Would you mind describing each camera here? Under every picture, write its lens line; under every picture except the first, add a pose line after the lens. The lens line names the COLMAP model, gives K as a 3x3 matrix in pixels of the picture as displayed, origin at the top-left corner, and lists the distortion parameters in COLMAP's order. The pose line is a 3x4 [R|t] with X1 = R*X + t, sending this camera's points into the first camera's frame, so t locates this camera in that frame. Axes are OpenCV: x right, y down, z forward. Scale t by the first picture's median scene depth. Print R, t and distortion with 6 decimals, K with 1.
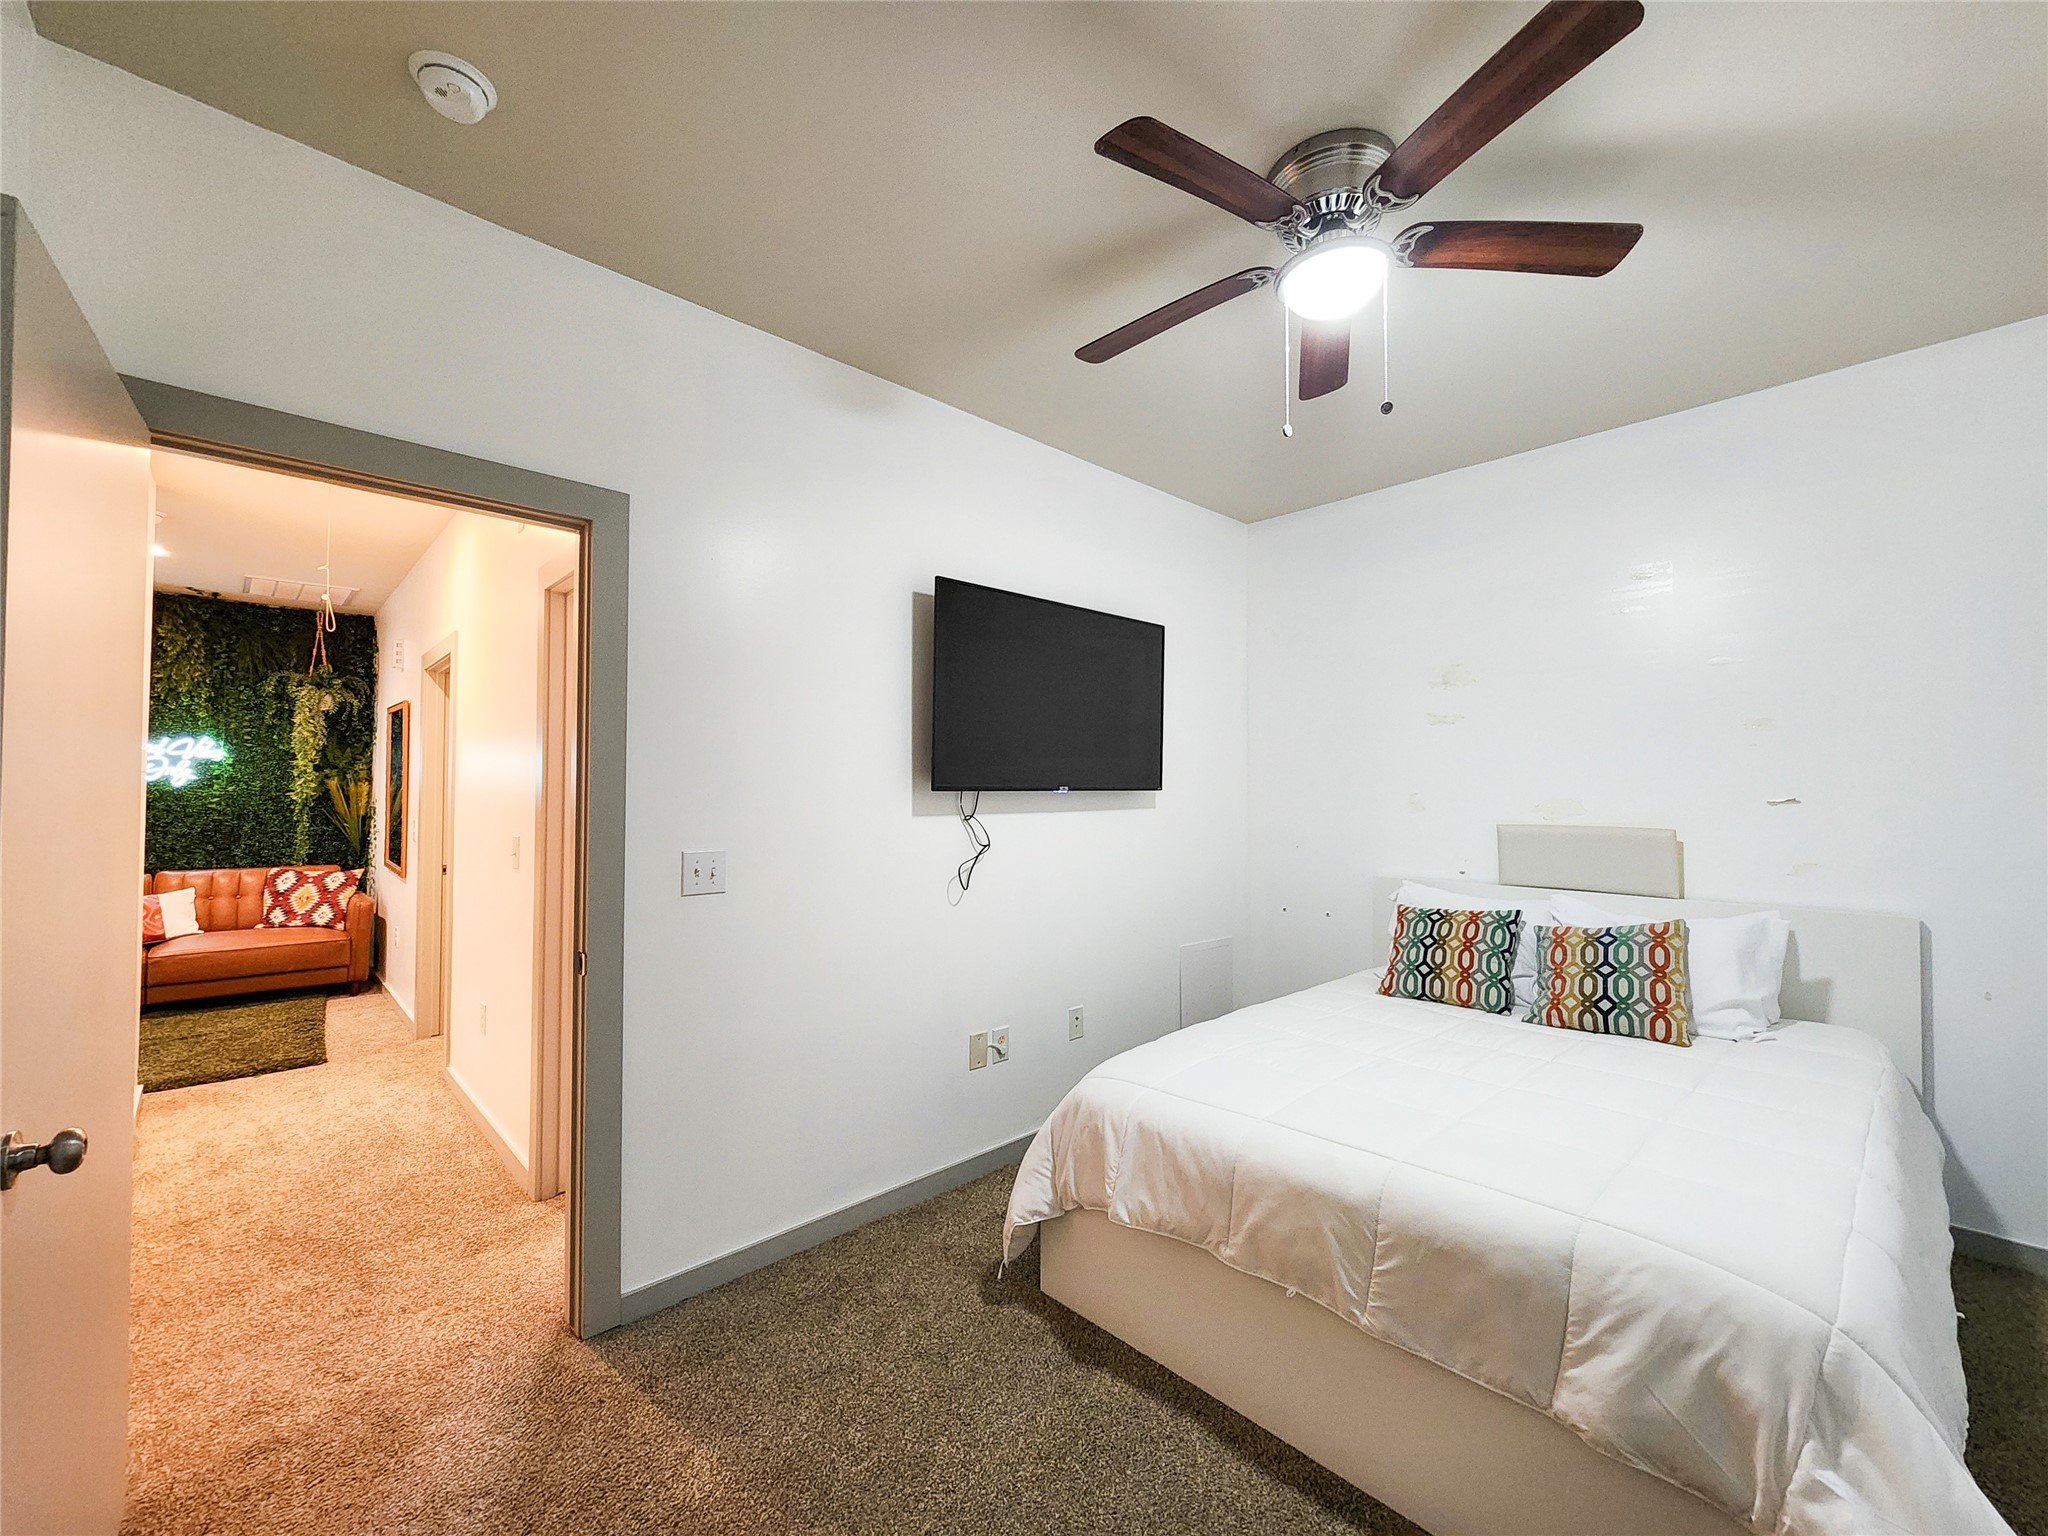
lens RADIAL K [[826.7, 0, 1028.7], [0, 826.7, 773.7], [0, 0, 1]] dist [0.000198, 0.000298]
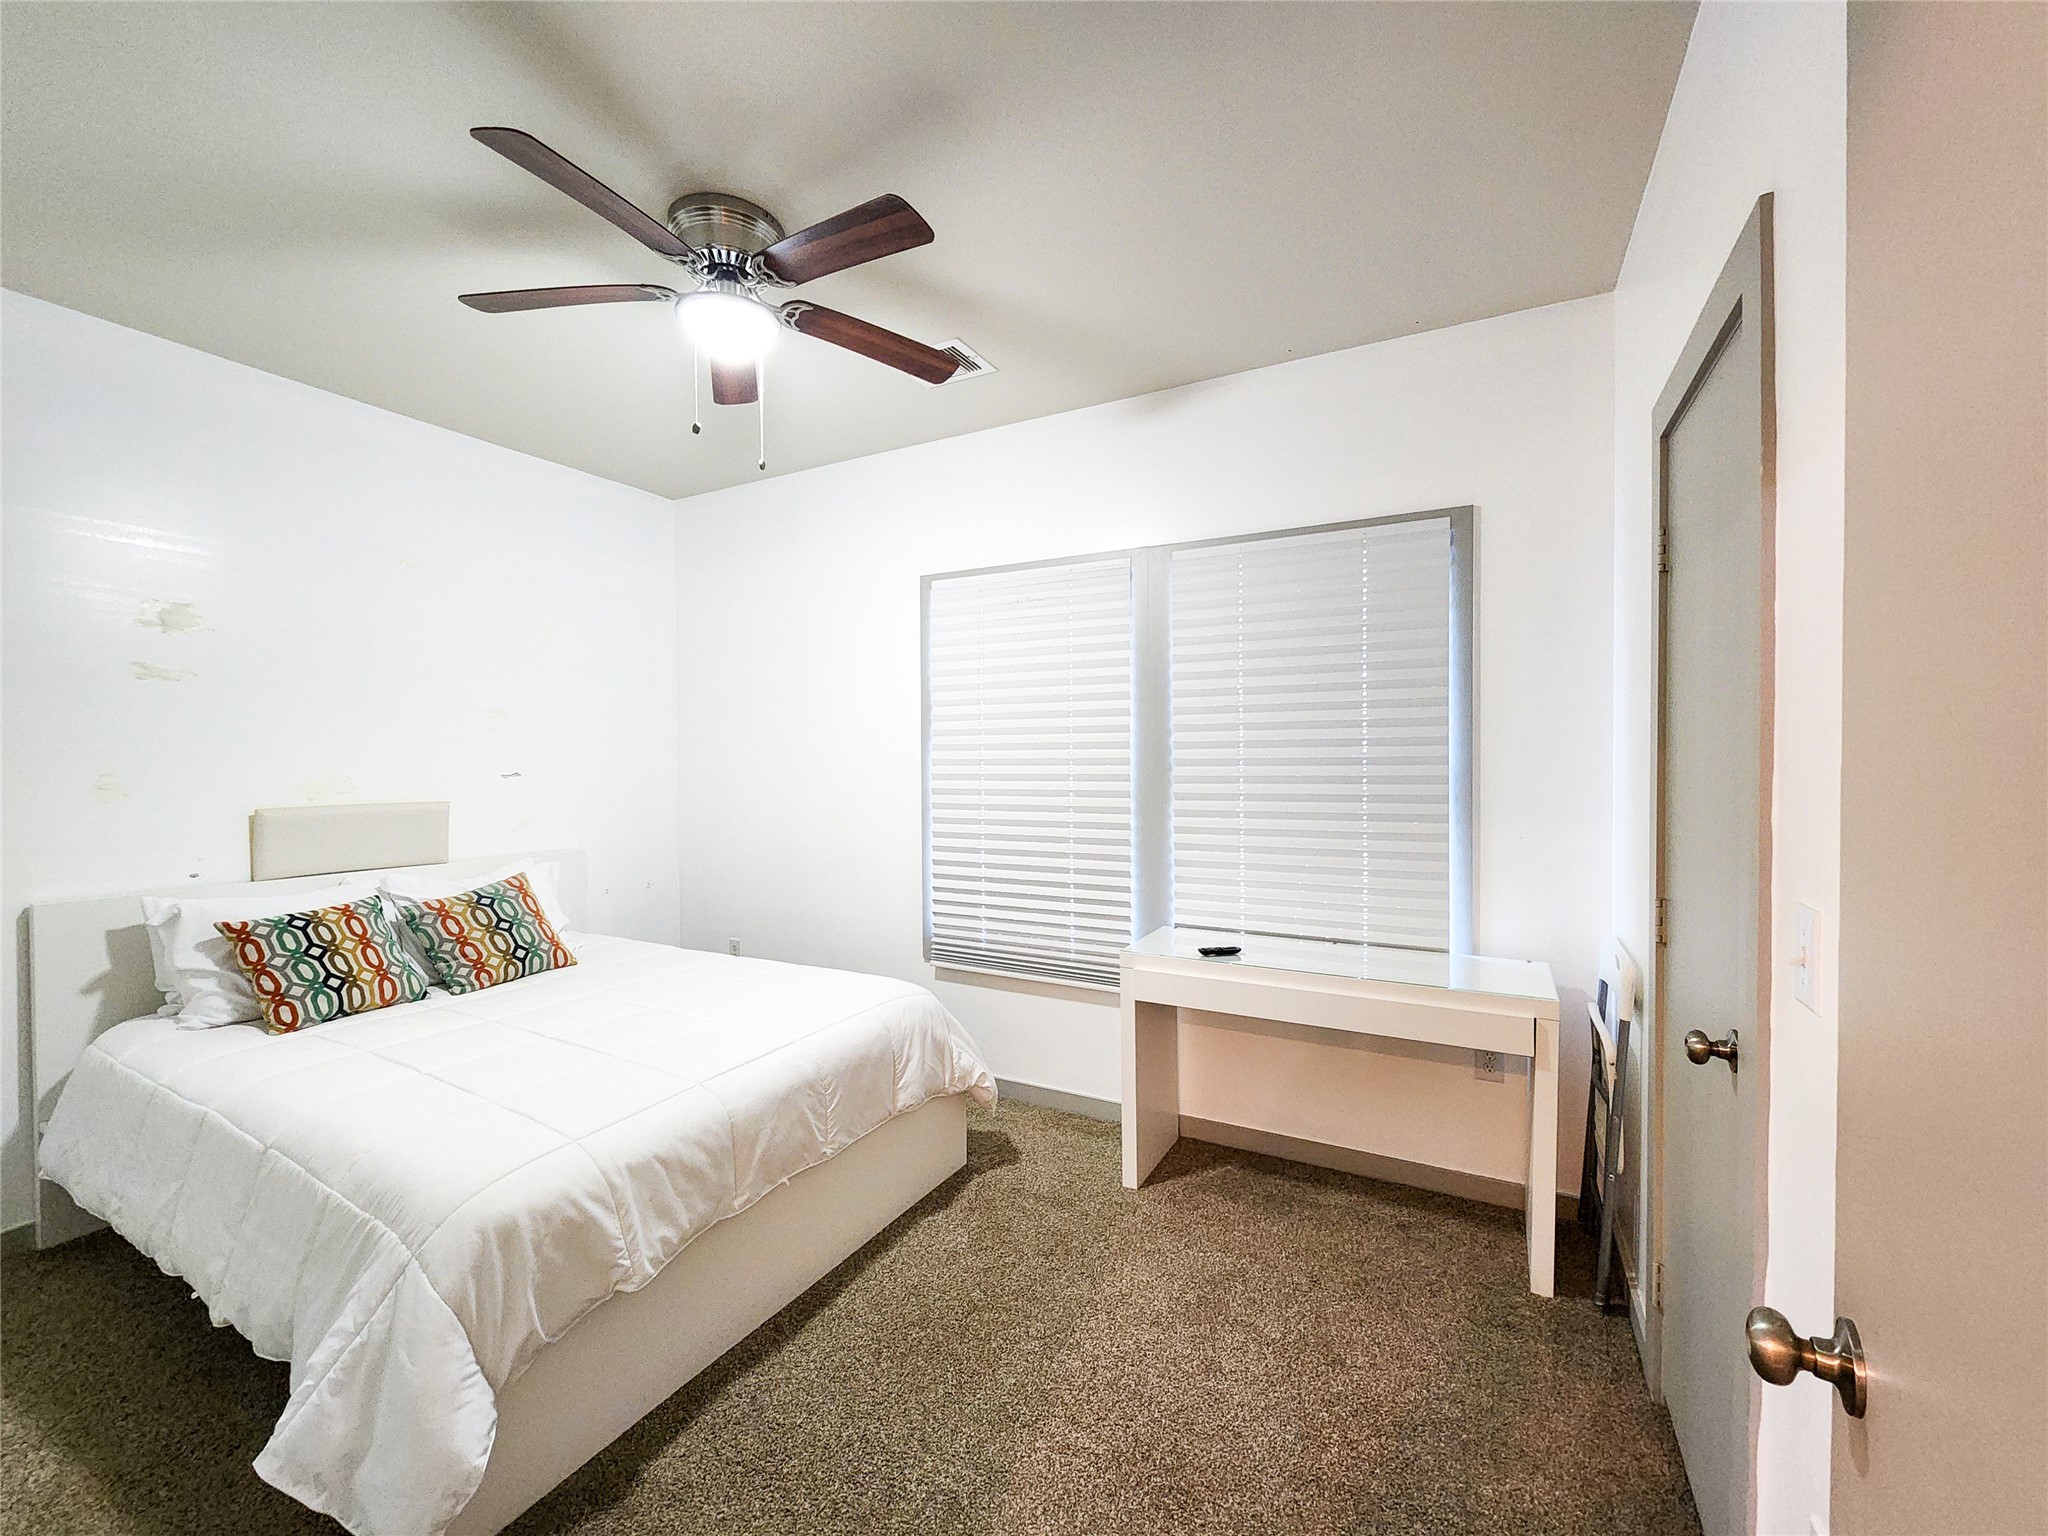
lens RADIAL K [[826.7, 0, 1028.4], [0, 826.7, 768.5], [0, 0, 1]] dist [0.000198, 0.000298]
pose [[-0.311222, -0.007886, 0.950305, -0.836098], [-0.019387, 0.999810, 0.001948, 0.006184], [-0.950140, -0.017817, -0.311316, 0.925469]]
